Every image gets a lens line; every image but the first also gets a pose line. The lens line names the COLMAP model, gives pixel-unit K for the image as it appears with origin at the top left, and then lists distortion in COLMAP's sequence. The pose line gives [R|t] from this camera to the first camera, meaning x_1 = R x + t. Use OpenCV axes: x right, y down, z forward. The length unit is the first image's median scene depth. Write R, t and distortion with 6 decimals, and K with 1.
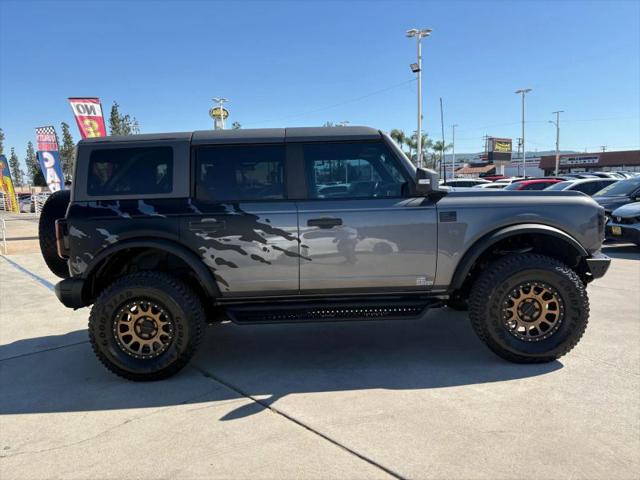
lens RADIAL K [[493.6, 0, 320.0], [0, 493.6, 240.0], [0, 0, 1]] dist [0.009894, -0.010471]
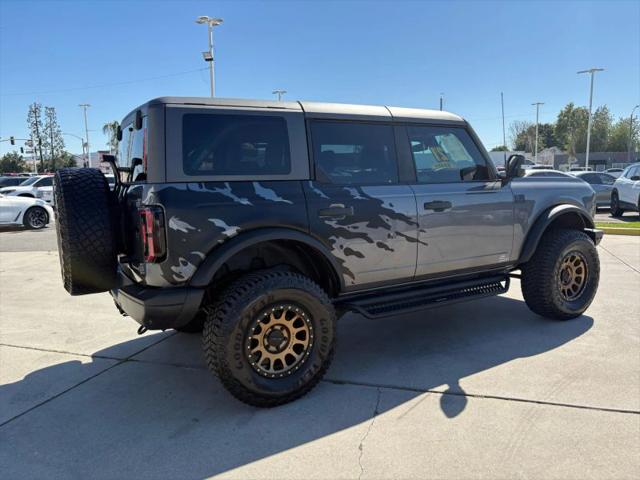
lens RADIAL K [[493.6, 0, 320.0], [0, 493.6, 240.0], [0, 0, 1]] dist [0.009894, -0.010471]
pose [[0.856896, -0.049840, 0.513074, -0.700907], [0.044092, 0.998754, 0.023379, -0.000881], [-0.513600, 0.002589, 0.858026, 0.264778]]
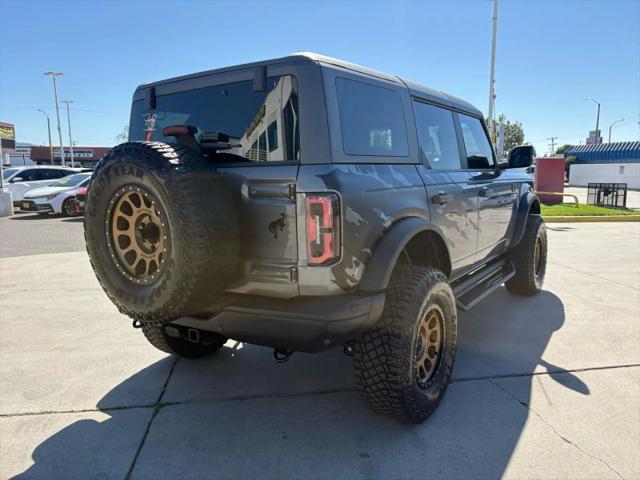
lens RADIAL K [[493.7, 0, 323.2], [0, 493.7, 242.7], [0, 0, 1]] dist [0.023829, -0.006454]
pose [[0.543148, -0.092742, 0.834499, -1.016270], [0.079789, 0.995084, 0.058657, -0.020873], [-0.835837, 0.034724, 0.547878, 0.719082]]
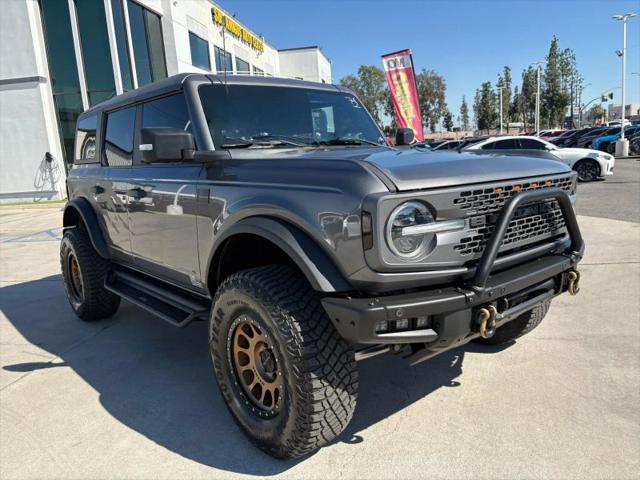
lens RADIAL K [[489.6, 0, 325.3], [0, 489.6, 239.8], [0, 0, 1]] dist [0.012171, -0.000526]
pose [[0.664084, 0.126863, -0.736816, 0.875524], [-0.039491, 0.990075, 0.134877, -0.084878], [0.746614, -0.060472, 0.662503, 0.663675]]
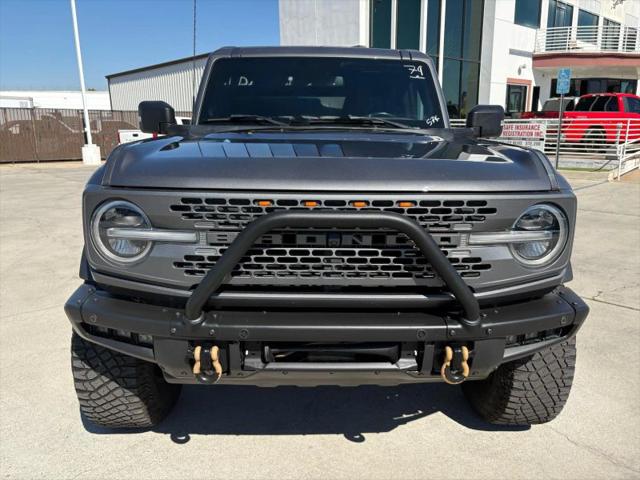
lens RADIAL K [[493.6, 0, 320.0], [0, 493.6, 240.0], [0, 0, 1]] dist [0.009894, -0.010471]
pose [[0.041991, 0.255547, -0.965884, 0.996647], [-0.099870, 0.962969, 0.250434, -0.149908], [0.994114, 0.085947, 0.065957, 1.186388]]
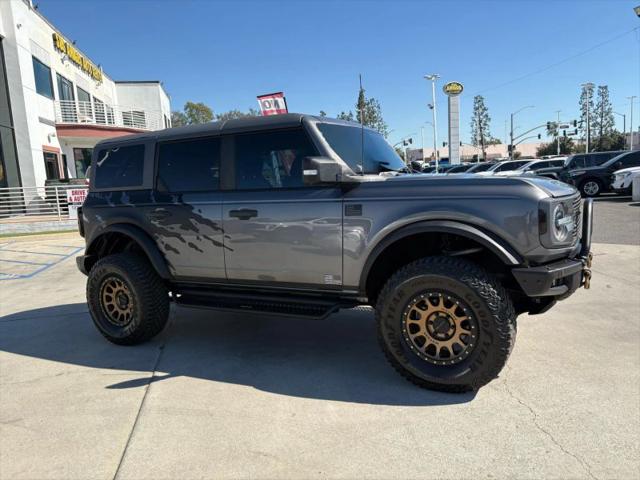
lens RADIAL K [[489.6, 0, 325.3], [0, 489.6, 239.8], [0, 0, 1]] dist [0.012171, -0.000526]
pose [[0.882176, 0.042878, -0.468964, 0.620210], [-0.020836, 0.998425, 0.052093, -0.037791], [0.470459, -0.036184, 0.881680, 0.200163]]
